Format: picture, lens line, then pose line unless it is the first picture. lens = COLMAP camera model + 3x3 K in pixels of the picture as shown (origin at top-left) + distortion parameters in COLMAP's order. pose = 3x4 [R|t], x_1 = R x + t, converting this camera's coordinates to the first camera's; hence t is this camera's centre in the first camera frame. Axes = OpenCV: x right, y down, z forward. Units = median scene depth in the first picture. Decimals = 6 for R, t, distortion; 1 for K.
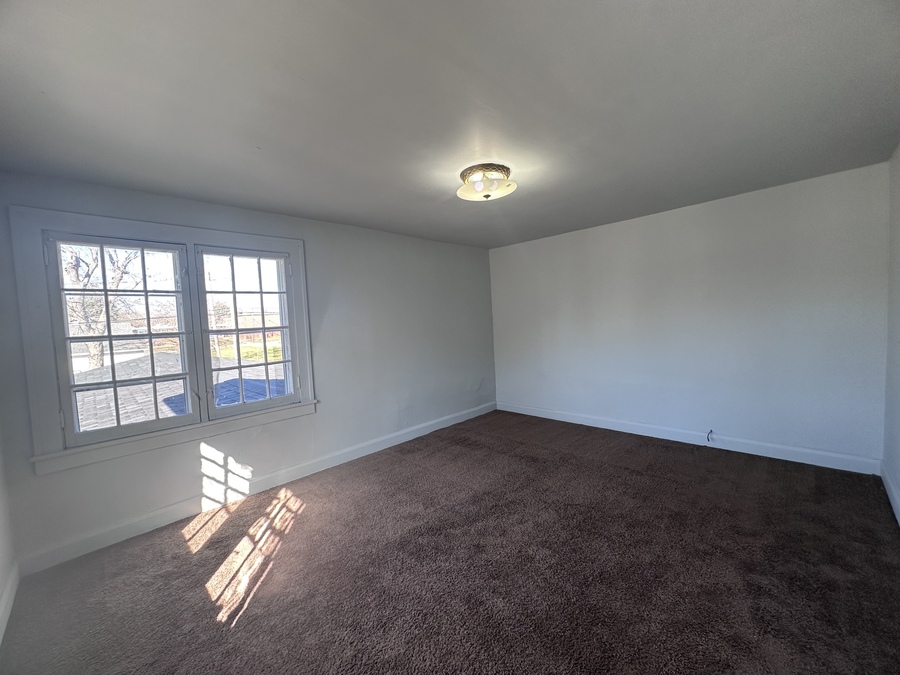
lens RADIAL K [[358.9, 0, 450.3], [0, 358.9, 336.4], [0, 0, 1]] dist [-0.002736, -0.000060]
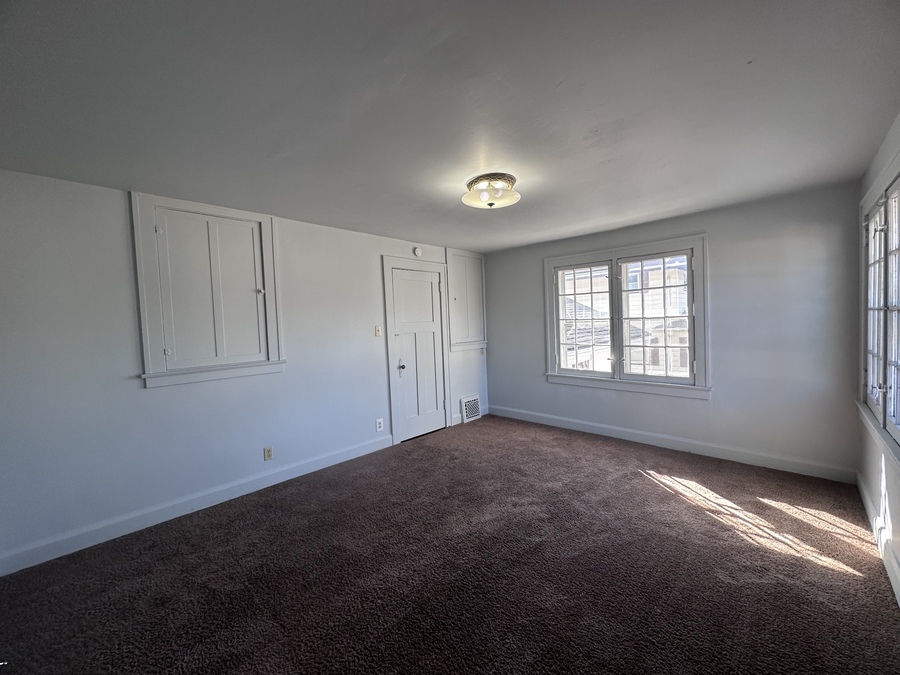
lens RADIAL K [[358.9, 0, 449.8], [0, 358.9, 335.5], [0, 0, 1]] dist [-0.002736, -0.000060]
pose [[-0.996561, 0.079889, -0.021994, 0.252966], [0.077127, 0.991349, 0.106204, -0.113364], [0.030288, 0.104142, -0.994101, 1.946509]]
